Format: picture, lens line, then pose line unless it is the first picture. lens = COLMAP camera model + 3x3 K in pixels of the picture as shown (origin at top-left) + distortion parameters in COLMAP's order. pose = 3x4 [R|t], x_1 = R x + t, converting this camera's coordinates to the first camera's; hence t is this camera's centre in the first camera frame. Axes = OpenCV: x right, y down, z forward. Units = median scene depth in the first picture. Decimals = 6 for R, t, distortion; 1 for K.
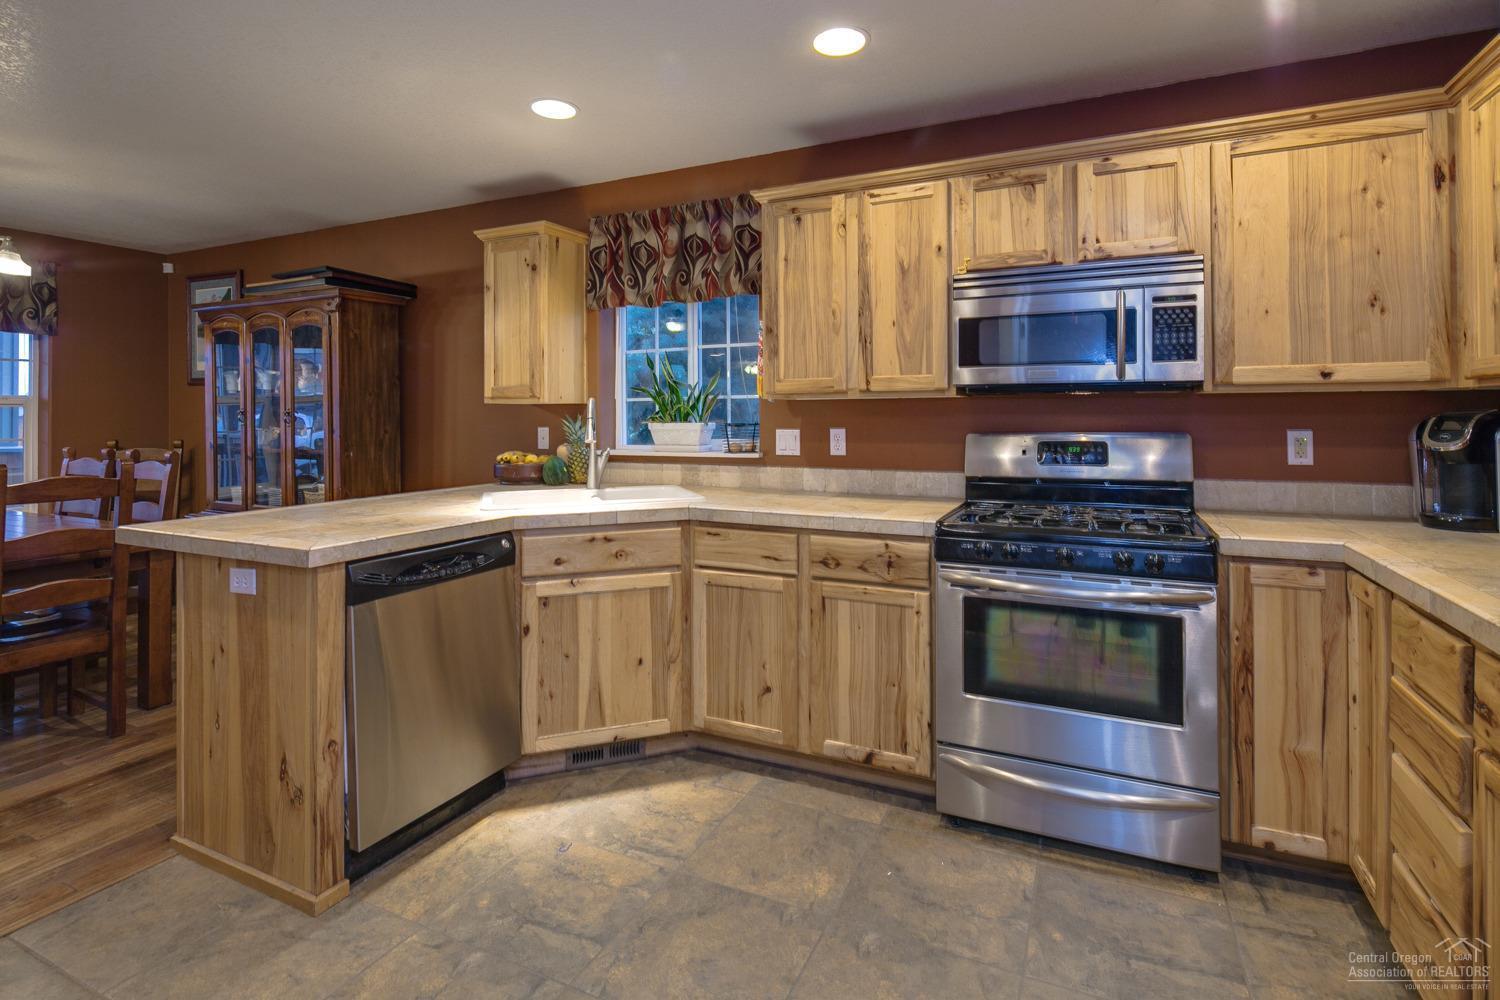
lens RADIAL K [[724.8, 0, 752.9], [0, 724.8, 417.6], [0, 0, 1]] dist [0.001024, 0.000185]
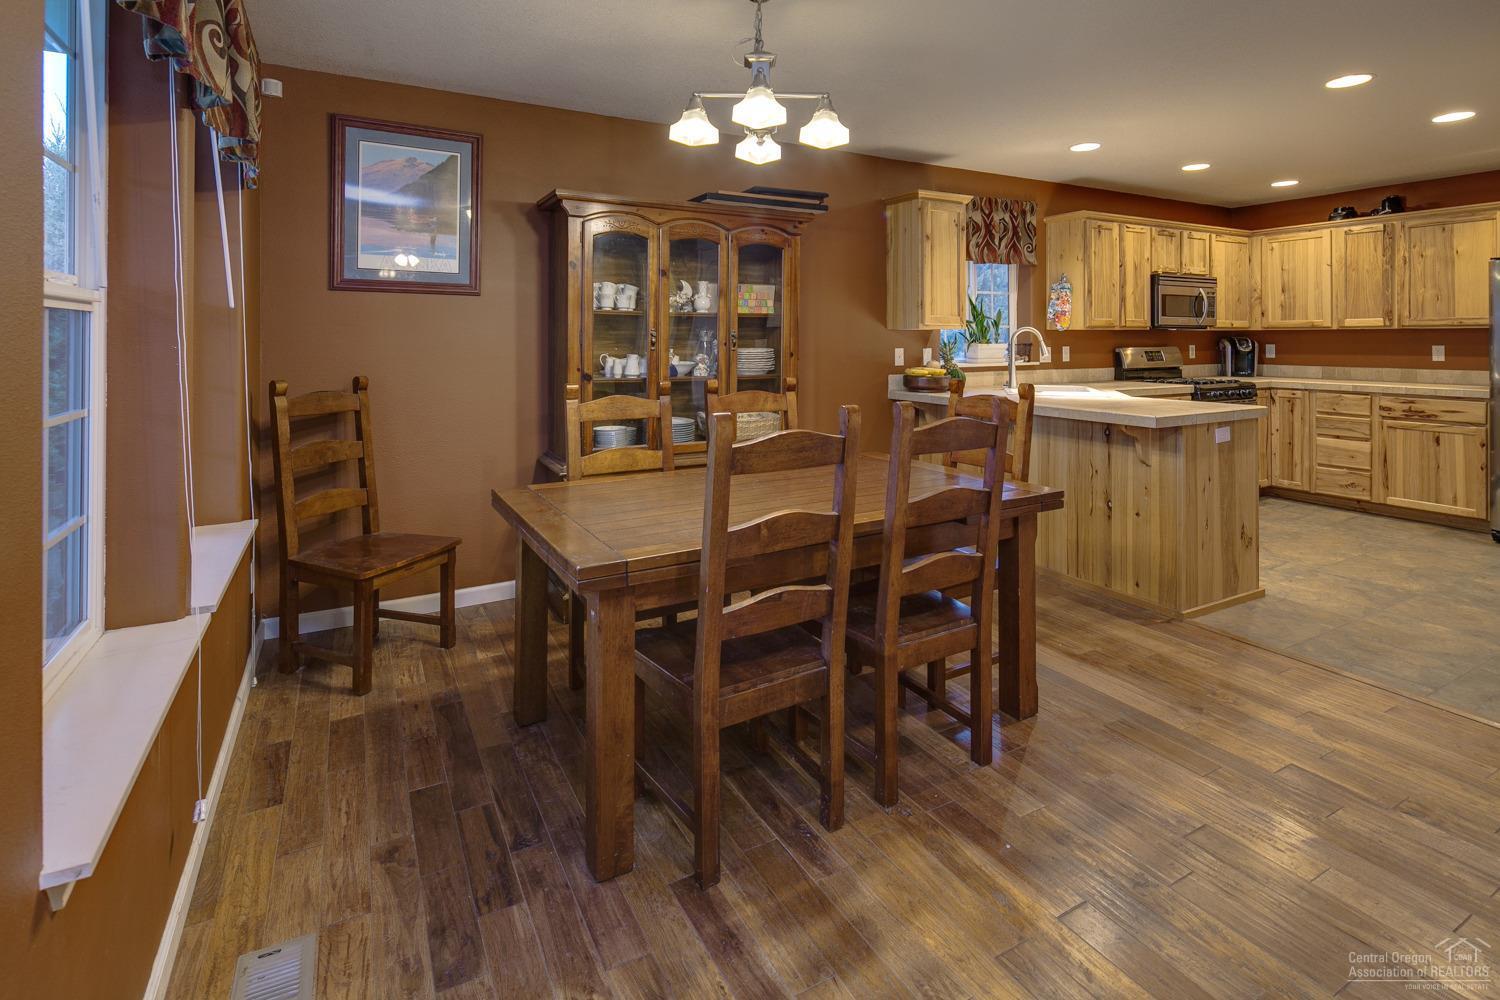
lens RADIAL K [[730.7, 0, 750.6], [0, 730.7, 340.6], [0, 0, 1]] dist [0.001440, -0.000541]
pose [[0.595537, 0.000111, 0.803328, -1.741658], [0.000989, 0.999999, -0.000872, 0.002170], [-0.803327, 0.001313, 0.595537, 0.546633]]
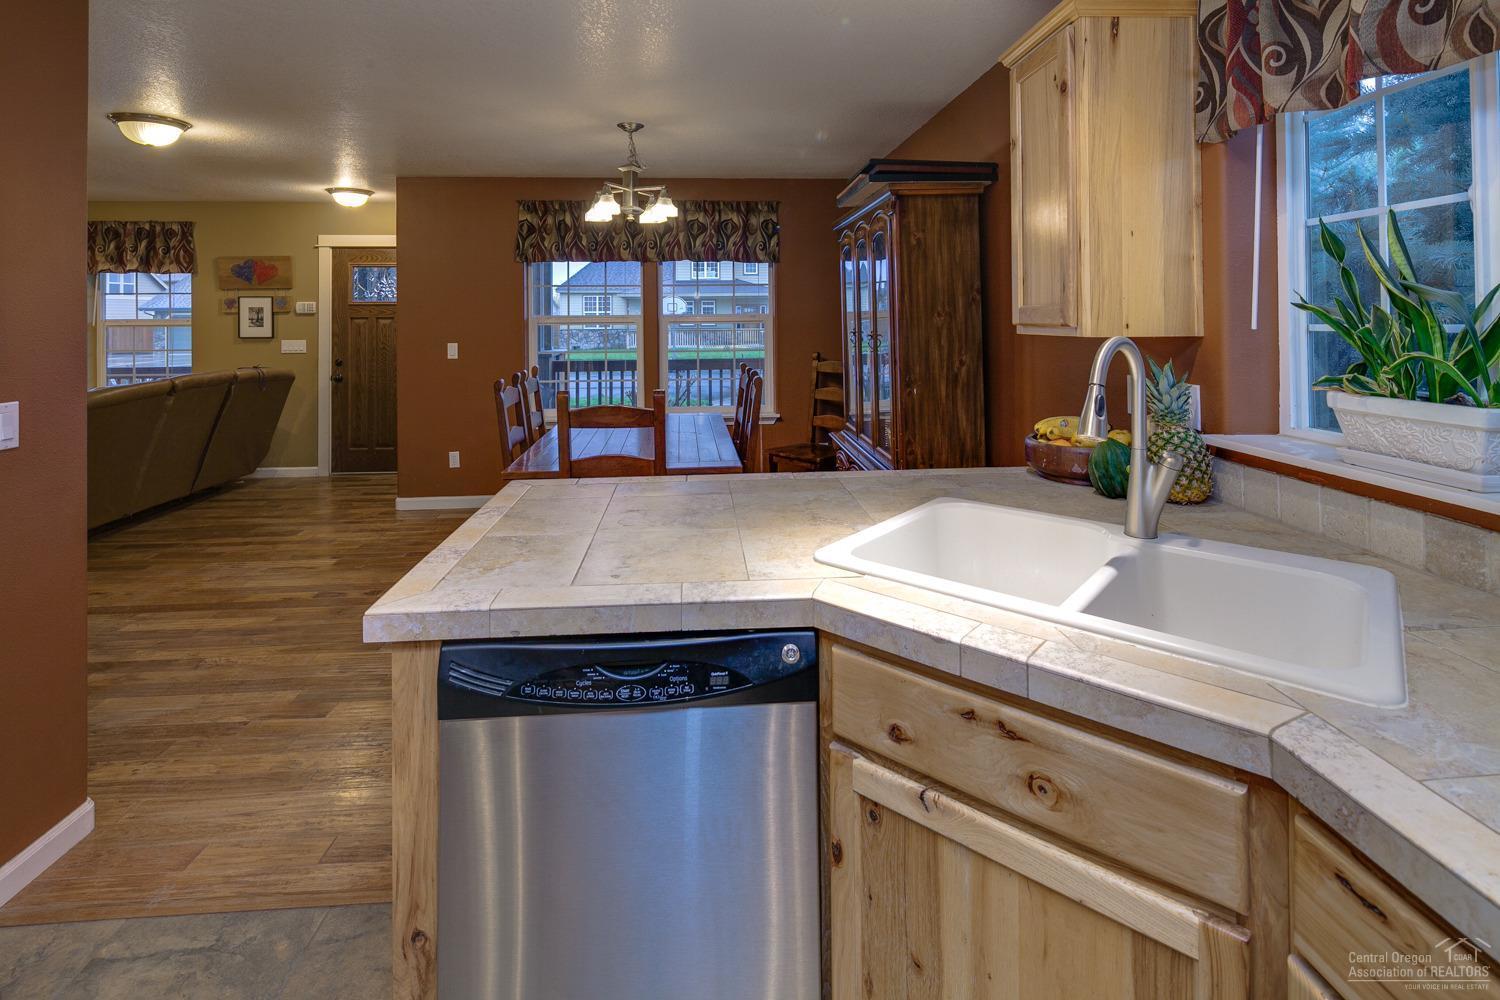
lens RADIAL K [[720.0, 0, 752.2], [0, 720.0, 312.0], [0, 0, 1]] dist [0.000746, -0.000726]
pose [[0.497527, -0.007052, -0.867420, 0.048534], [0.005214, 0.999973, -0.005139, -0.039069], [0.867433, -0.001966, 0.497550, 0.543740]]
